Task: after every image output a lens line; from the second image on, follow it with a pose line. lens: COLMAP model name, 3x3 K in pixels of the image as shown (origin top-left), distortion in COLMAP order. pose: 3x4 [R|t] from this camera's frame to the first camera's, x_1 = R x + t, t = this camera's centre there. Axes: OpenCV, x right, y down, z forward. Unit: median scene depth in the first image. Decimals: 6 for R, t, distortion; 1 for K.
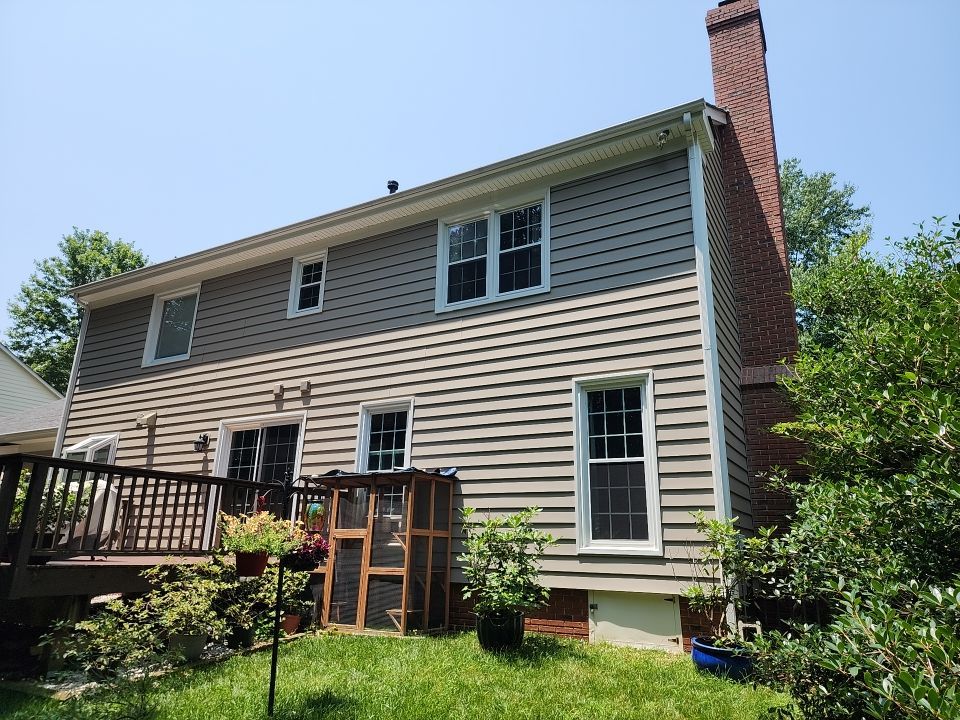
lens RADIAL K [[651.3, 0, 479.3], [0, 651.3, 338.2], [0, 0, 1]] dist [0.101007, -0.158138]
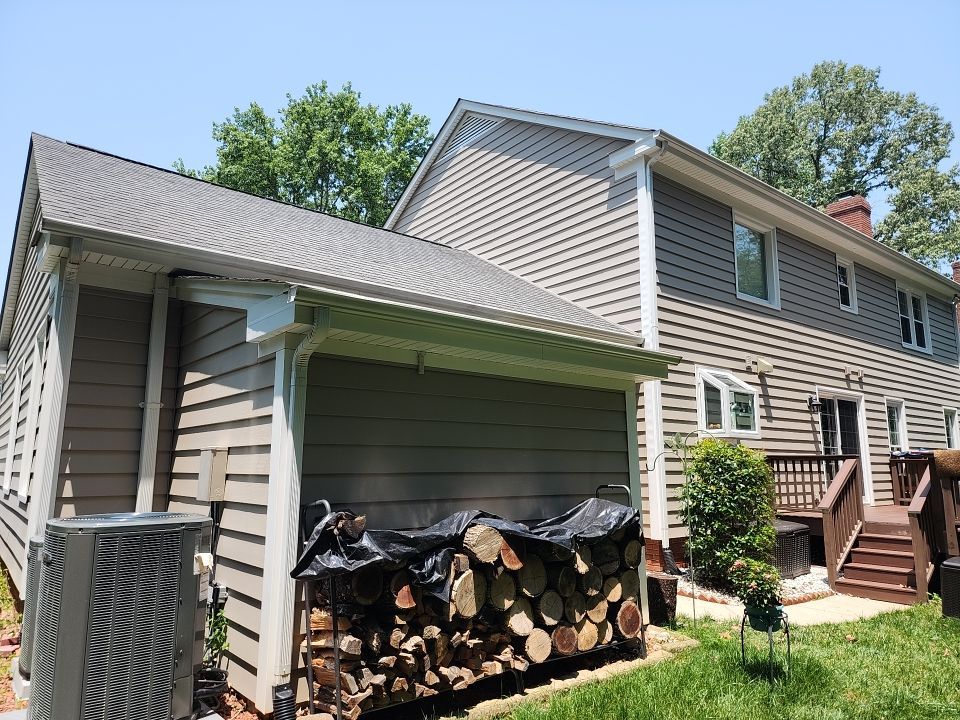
lens RADIAL K [[647.0, 0, 467.7], [0, 647.0, 358.2], [0, 0, 1]] dist [0.011838, -0.002934]
pose [[0.377706, 0.132051, 0.916461, -1.717519], [-0.285695, 0.958105, -0.020306, 0.289014], [-0.880748, -0.254159, 0.399608, 1.186400]]
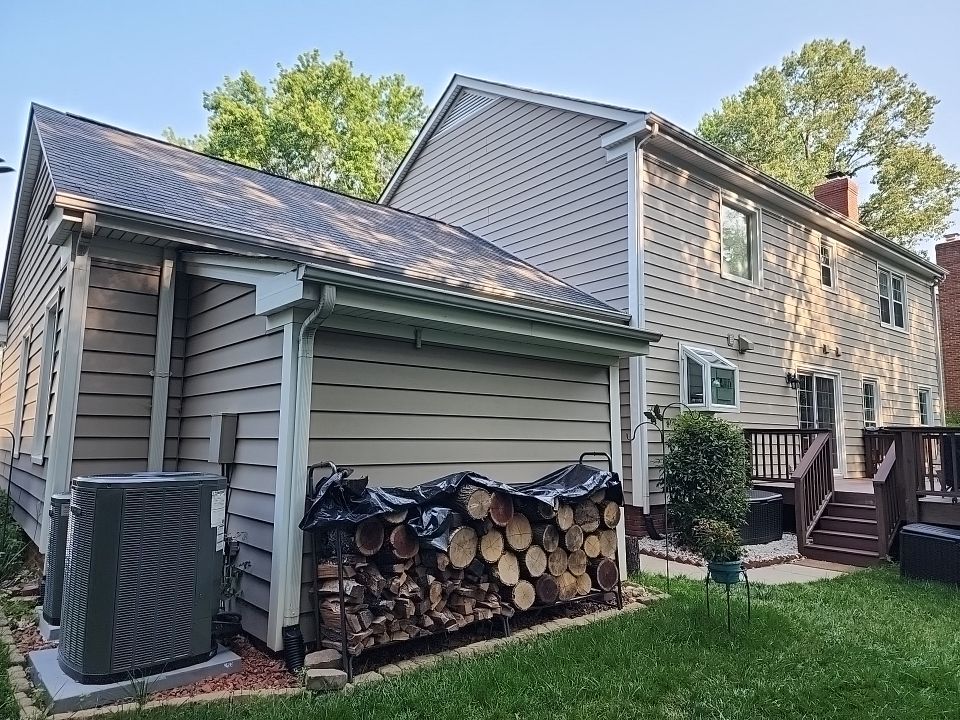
lens RADIAL K [[647.0, 0, 467.7], [0, 647.0, 358.2], [0, 0, 1]] dist [0.011838, -0.002934]
pose [[0.363933, 0.100268, 0.926012, -1.756971], [-0.295909, 0.955129, 0.012875, 0.291036], [-0.883171, -0.278701, 0.377274, 1.171899]]
